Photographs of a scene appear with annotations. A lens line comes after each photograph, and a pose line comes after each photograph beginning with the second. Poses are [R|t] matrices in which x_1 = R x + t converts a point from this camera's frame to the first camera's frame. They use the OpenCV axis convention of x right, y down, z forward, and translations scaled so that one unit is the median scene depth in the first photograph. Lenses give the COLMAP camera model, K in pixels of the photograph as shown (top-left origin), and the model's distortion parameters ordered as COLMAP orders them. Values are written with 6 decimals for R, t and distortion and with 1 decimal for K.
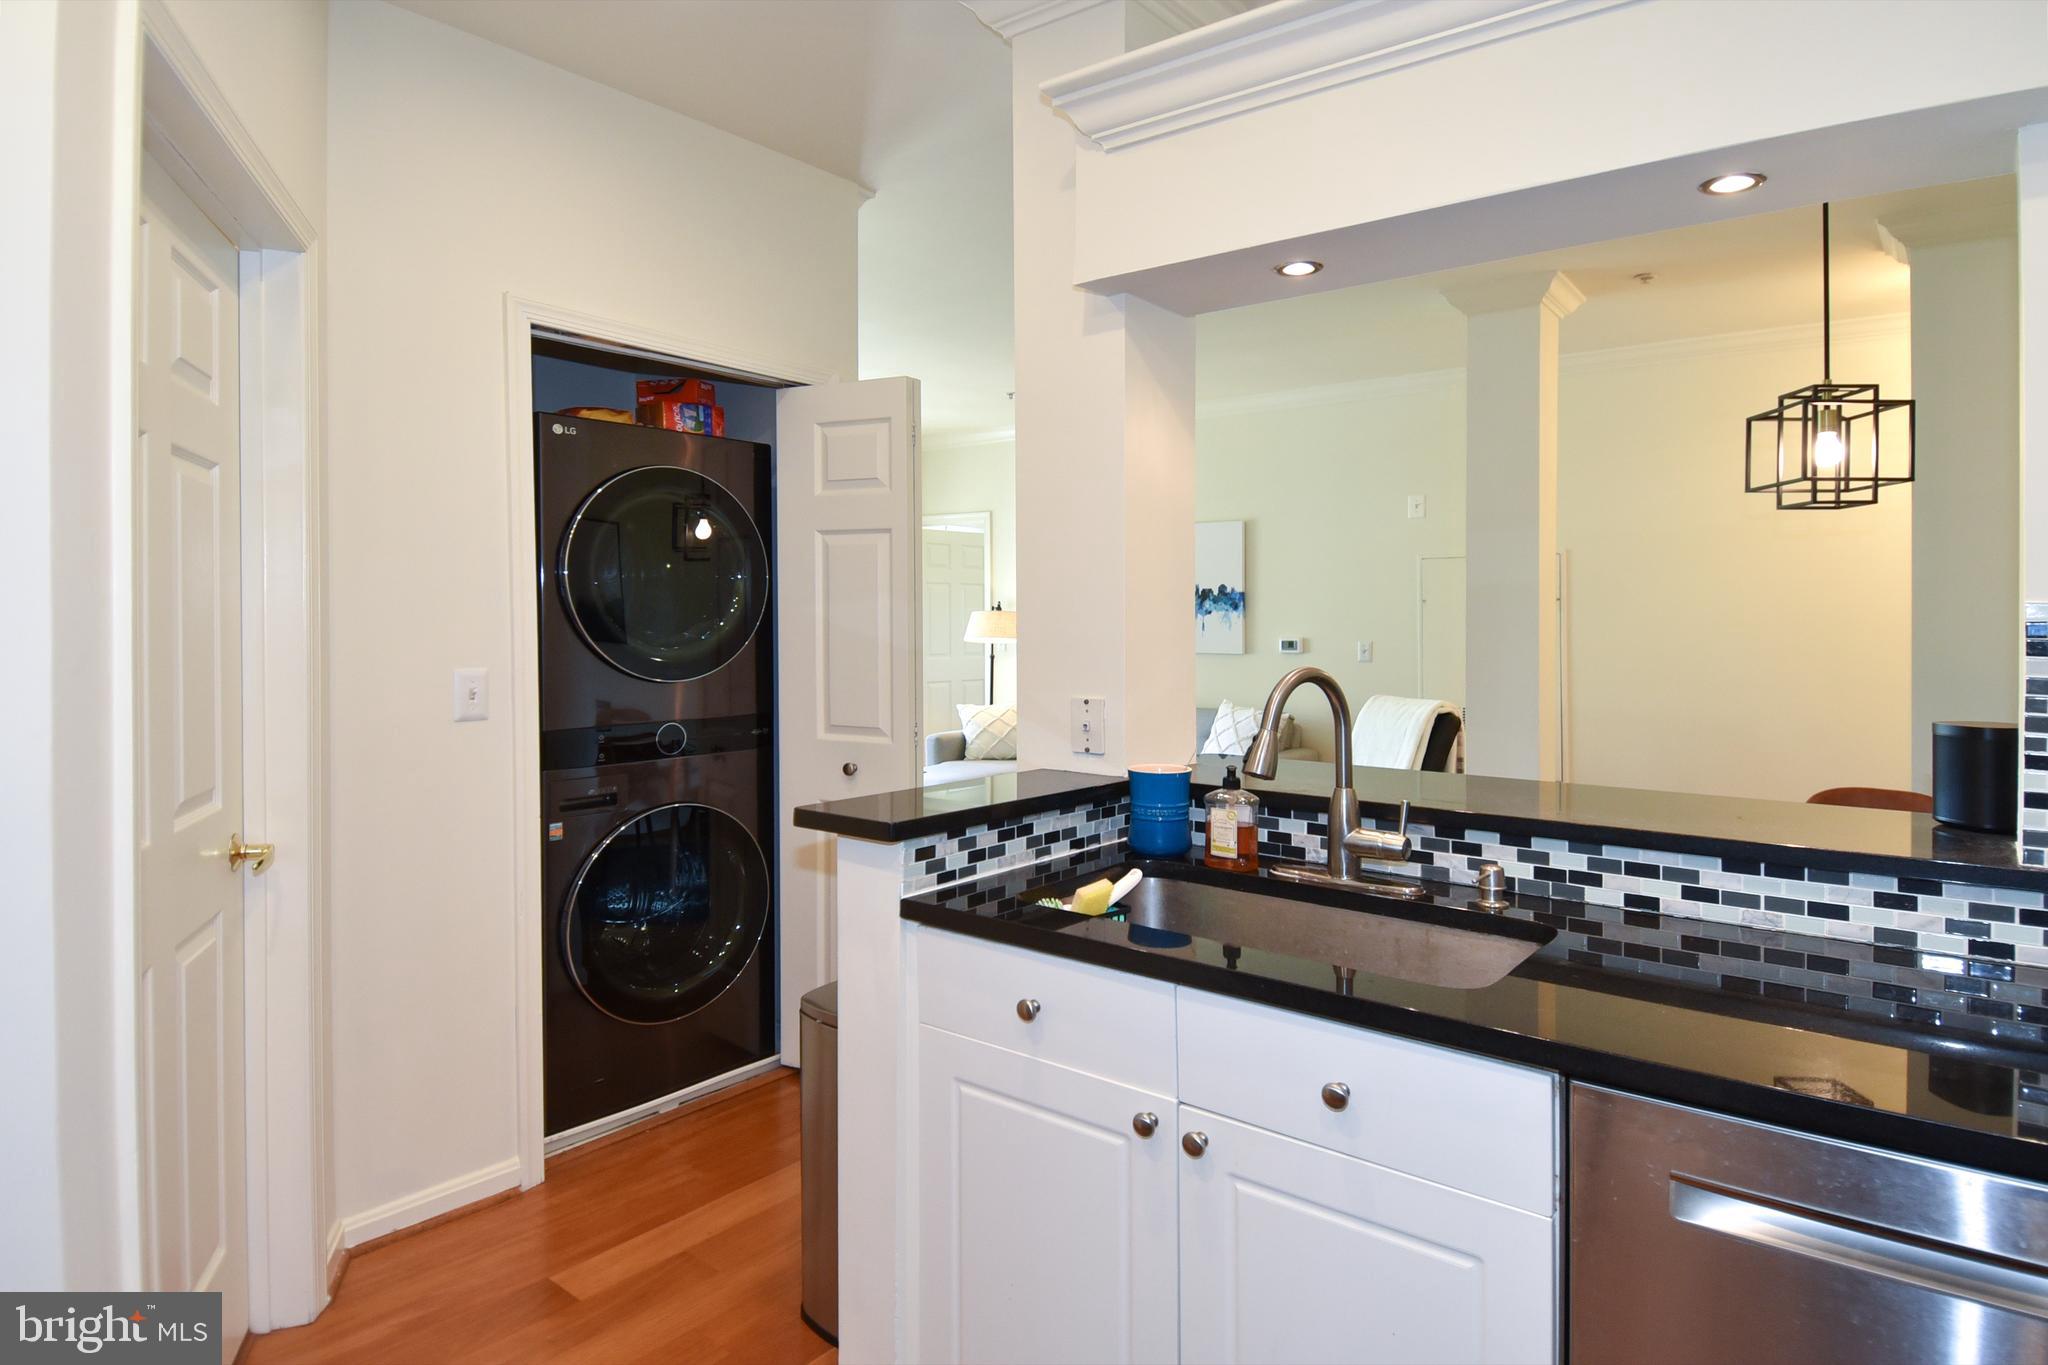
lens RADIAL K [[1076.7, 0, 977.6], [0, 1076.7, 619.4], [0, 0, 1]] dist [0.055703, -0.035972]
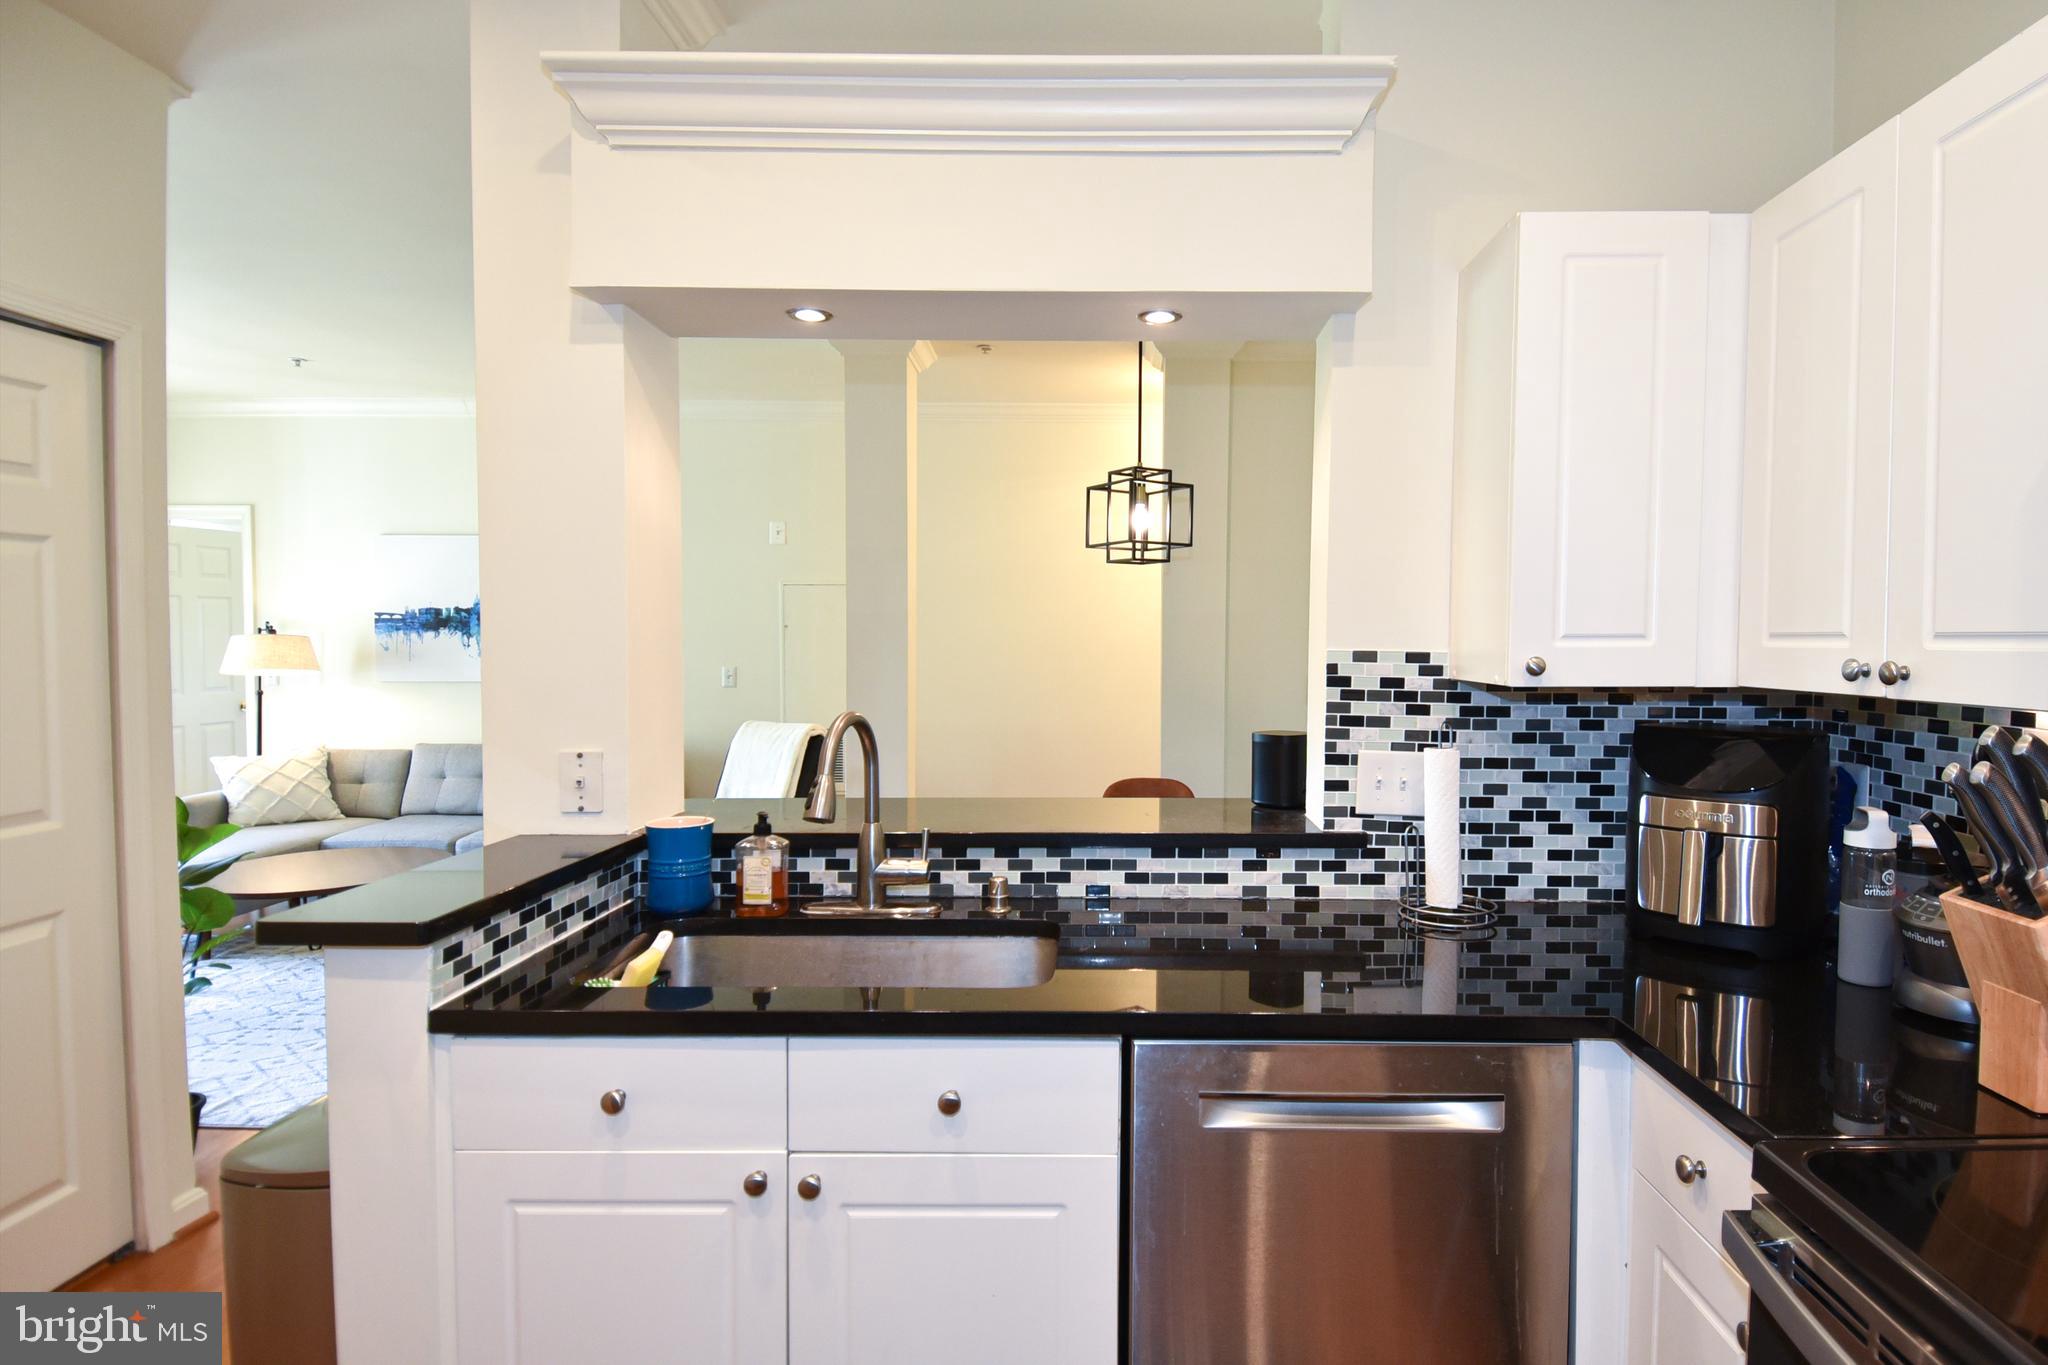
lens RADIAL K [[1142.9, 0, 1013.5], [0, 1142.9, 671.5], [0, 0, 1]] dist [0.064017, -0.072820]
pose [[0.802442, -0.020031, 0.596394, -0.216052], [0.001615, 0.999506, 0.031398, -0.027365], [-0.596728, -0.024232, 0.802078, 0.021551]]
